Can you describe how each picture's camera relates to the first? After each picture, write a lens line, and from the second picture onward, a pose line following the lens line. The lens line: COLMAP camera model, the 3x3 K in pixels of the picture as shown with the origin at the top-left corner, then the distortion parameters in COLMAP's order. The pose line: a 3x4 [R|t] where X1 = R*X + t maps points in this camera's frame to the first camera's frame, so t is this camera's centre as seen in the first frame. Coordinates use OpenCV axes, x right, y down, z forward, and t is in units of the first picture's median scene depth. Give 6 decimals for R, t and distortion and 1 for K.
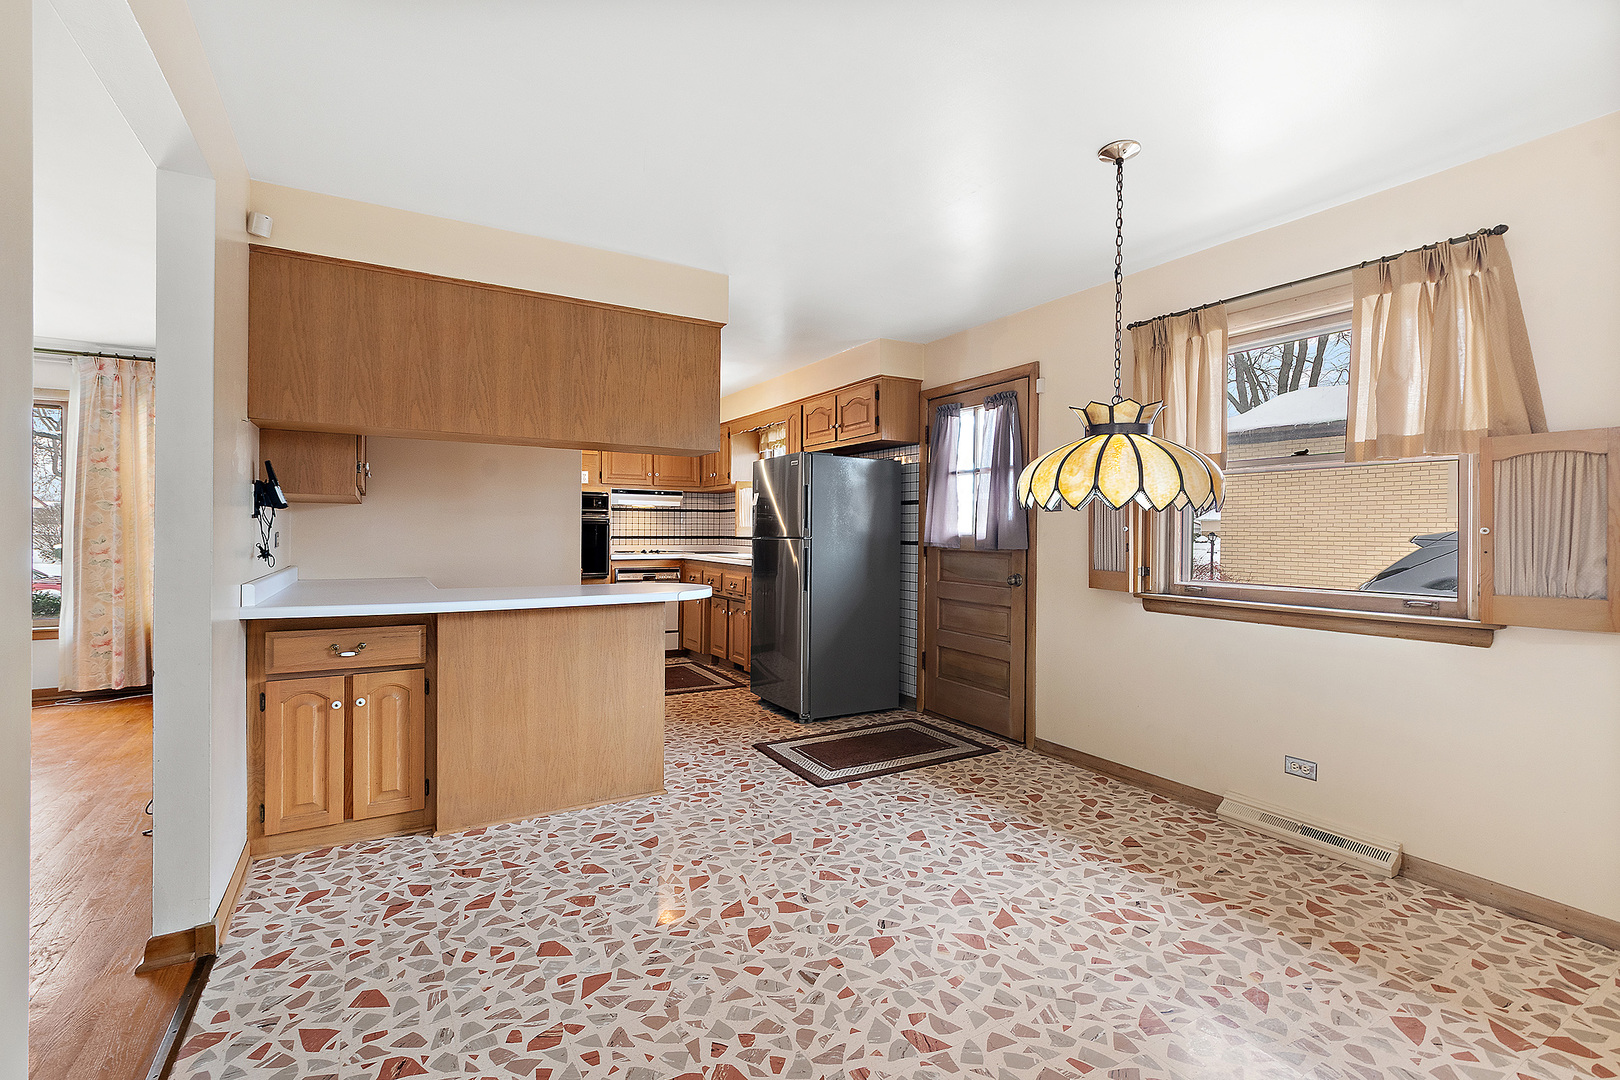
lens RADIAL K [[720.8, 0, 814.1], [0, 720.8, 542.6], [0, 0, 1]] dist [-0.002557, 0.001795]
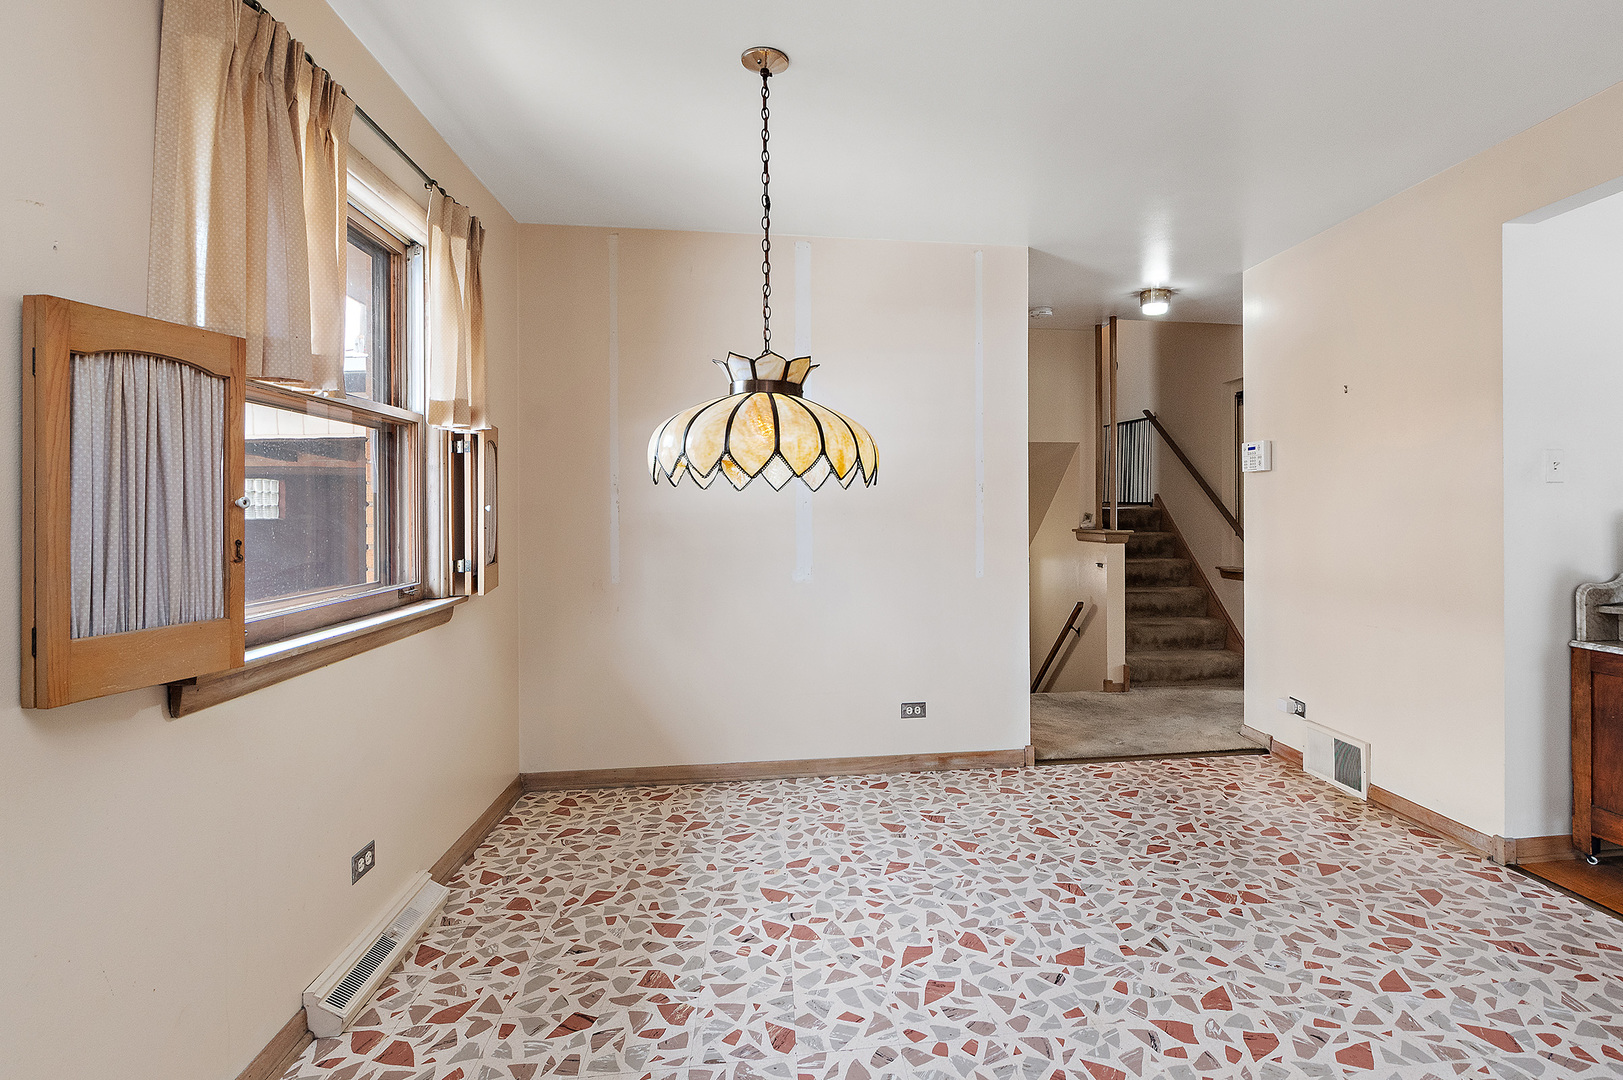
lens RADIAL K [[770.6, 0, 878.7], [0, 770.6, 508.6], [0, 0, 1]] dist [-0.011865, 0.001462]
pose [[-0.918761, -0.001066, 0.394812, -0.053913], [0.005224, 0.999876, 0.014856, -0.028270], [-0.394779, 0.015712, -0.918642, 1.585939]]
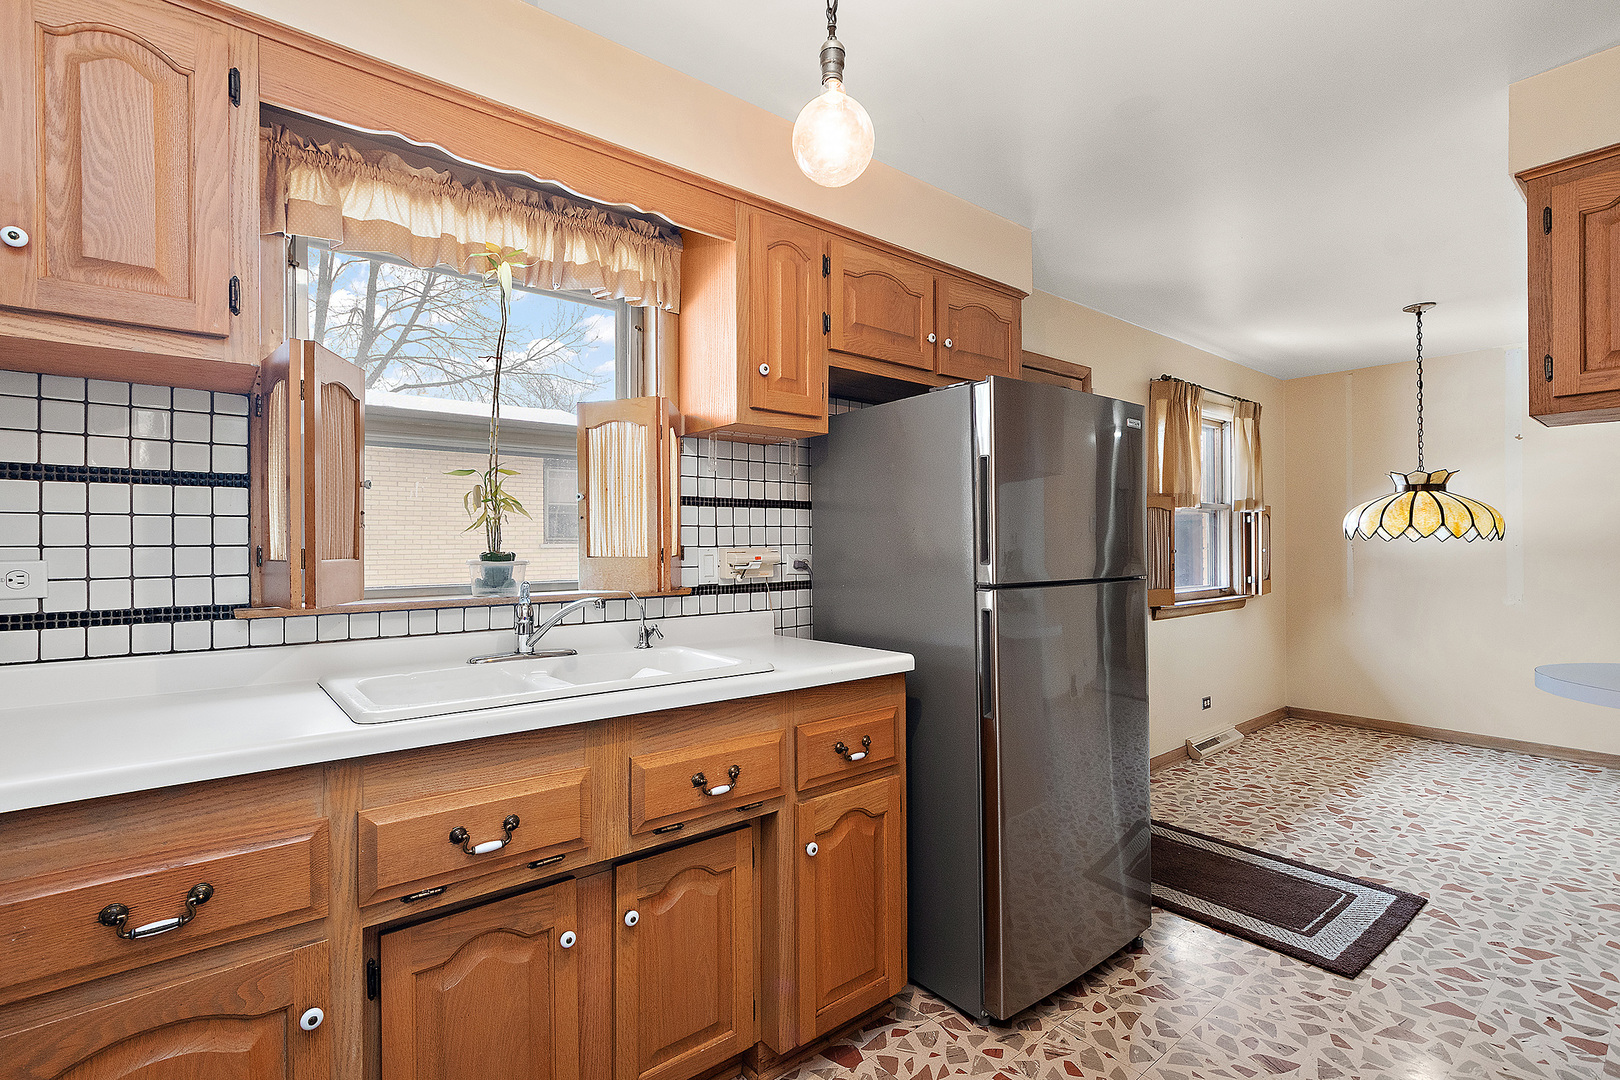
lens RADIAL K [[720.8, 0, 826.2], [0, 720.8, 551.6], [0, 0, 1]] dist [-0.002557, 0.001795]
pose [[-0.133806, -0.009039, 0.990966, -0.834298], [0.022257, 0.999679, 0.012124, -0.060728], [-0.990758, 0.023678, -0.133562, 2.196741]]
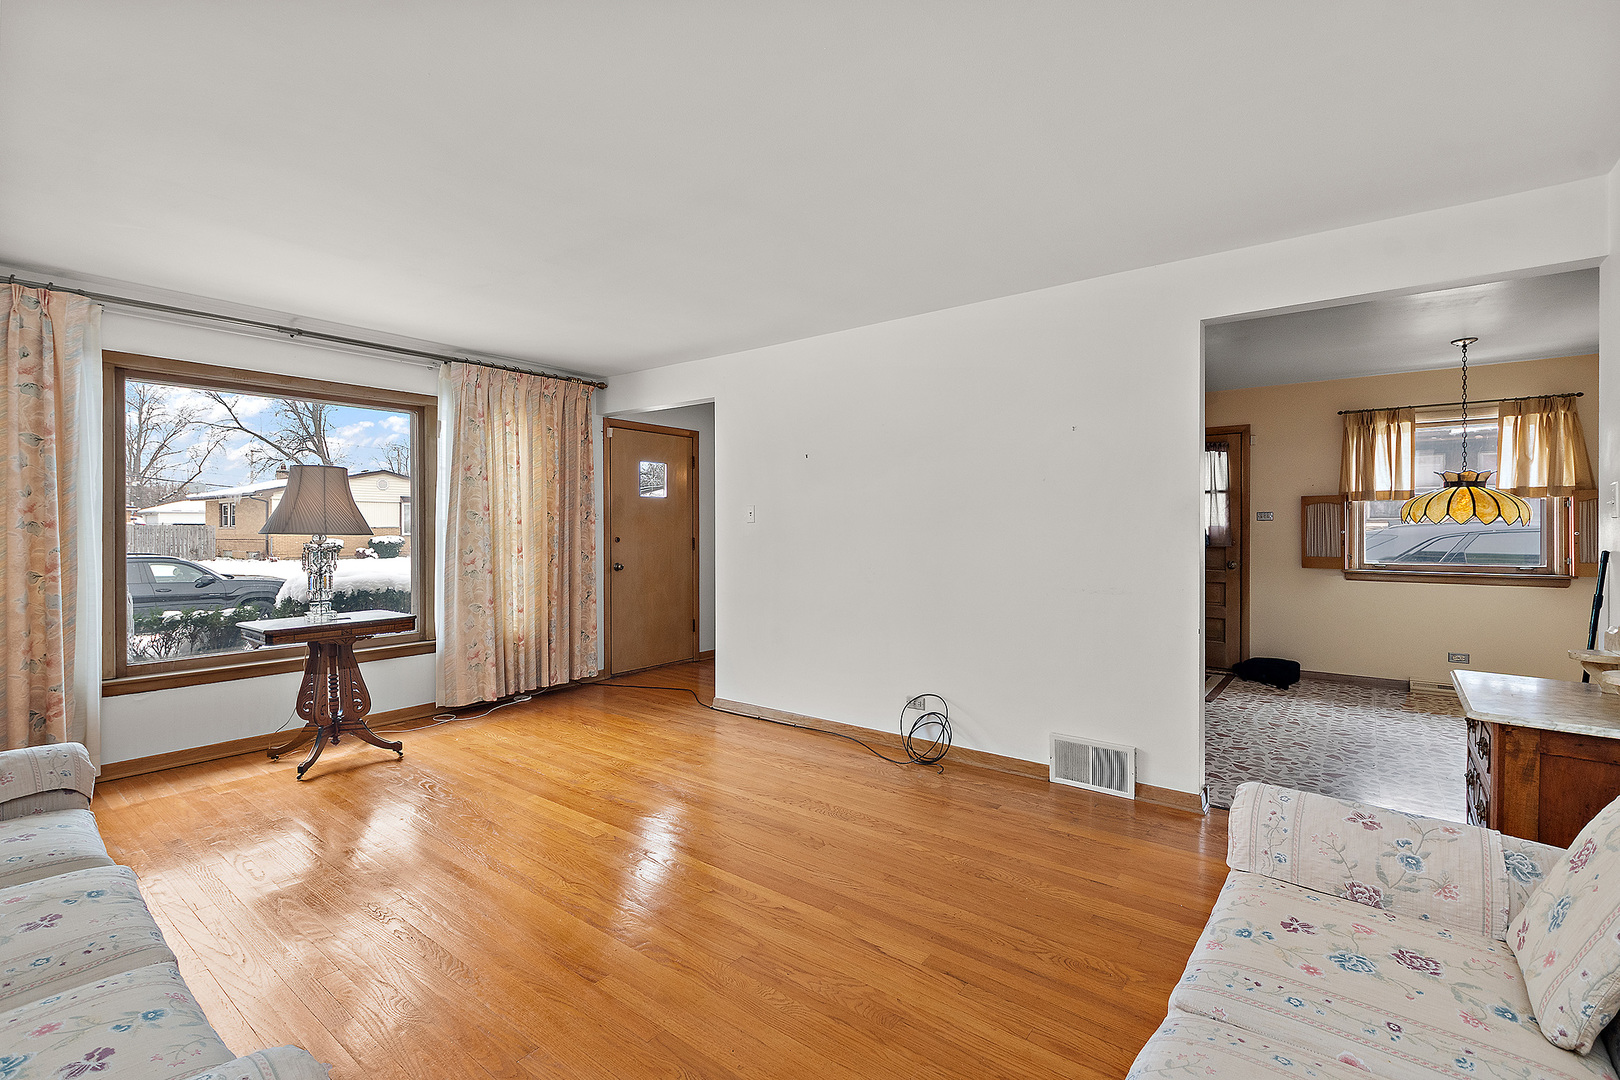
lens RADIAL K [[720.8, 0, 809.0], [0, 720.8, 534.1], [0, 0, 1]] dist [-0.002557, 0.001795]
pose [[0.931152, -0.012630, 0.364412, -1.738423], [0.012365, 0.999919, 0.003059, -0.043853], [-0.364421, 0.001658, 0.931233, -0.151652]]
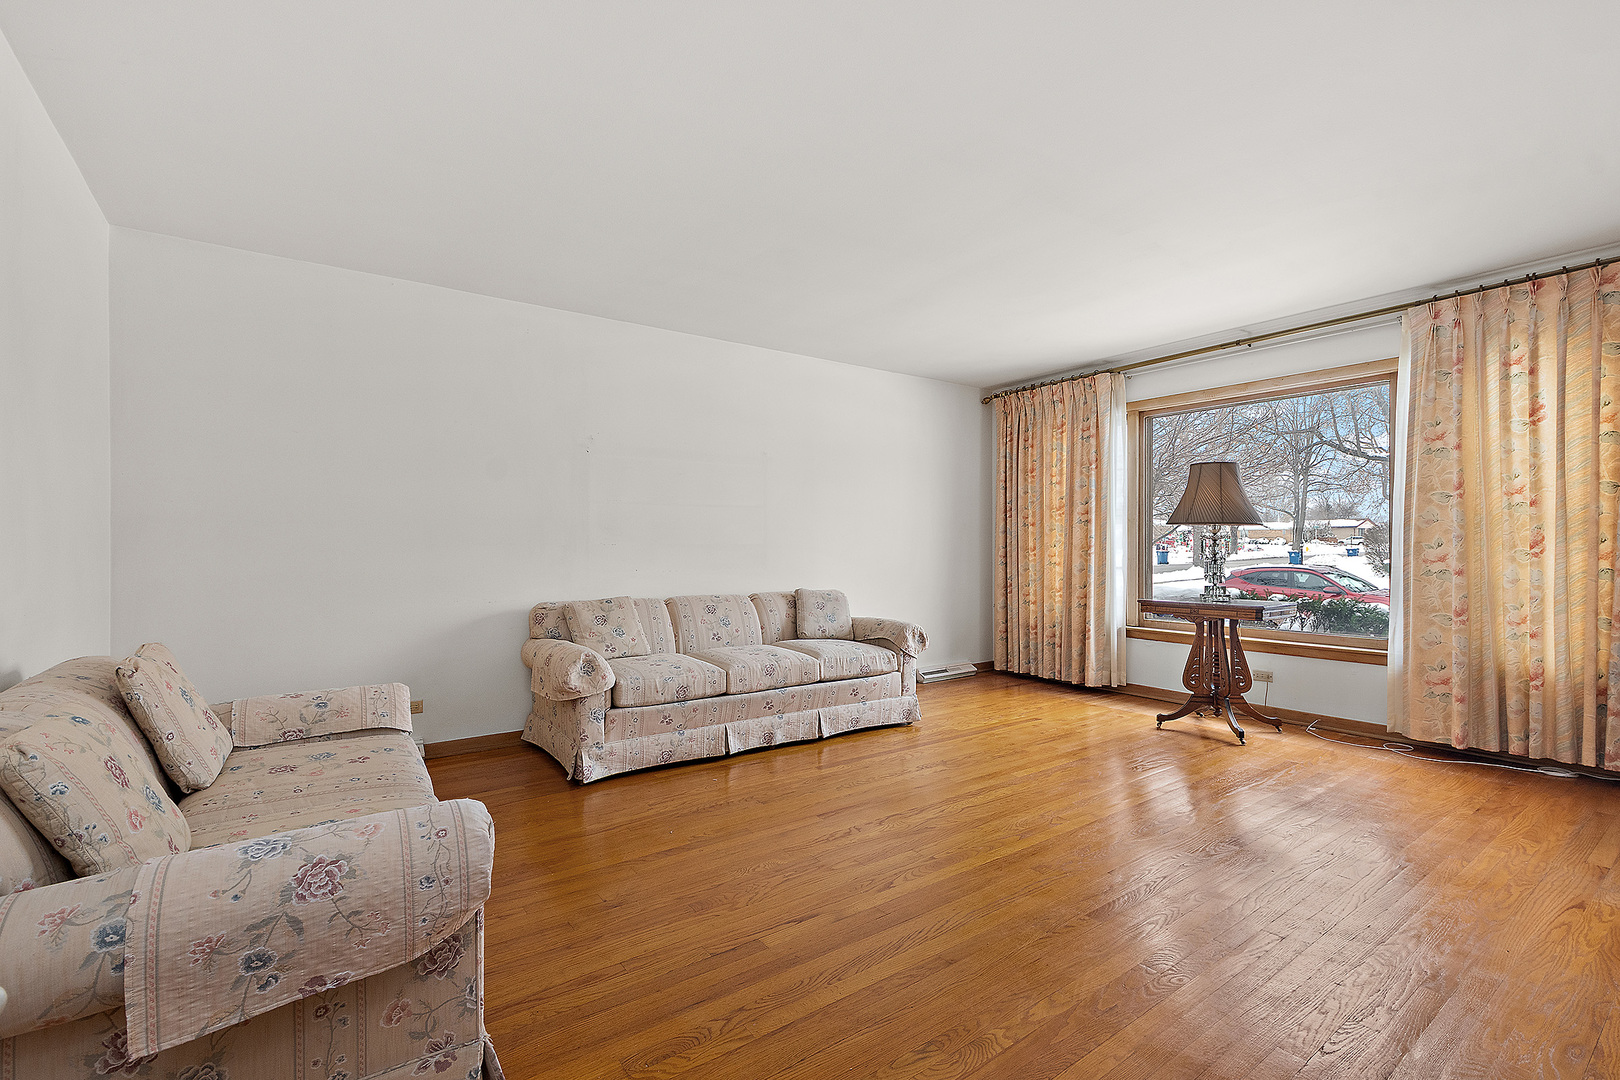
lens RADIAL K [[720.8, 0, 805.4], [0, 720.8, 543.0], [0, 0, 1]] dist [-0.002557, 0.001795]
pose [[0.081830, -0.012289, -0.996571, -0.557614], [-0.009952, 0.999864, -0.013147, 0.023078], [0.996597, 0.010993, 0.081697, 0.532474]]
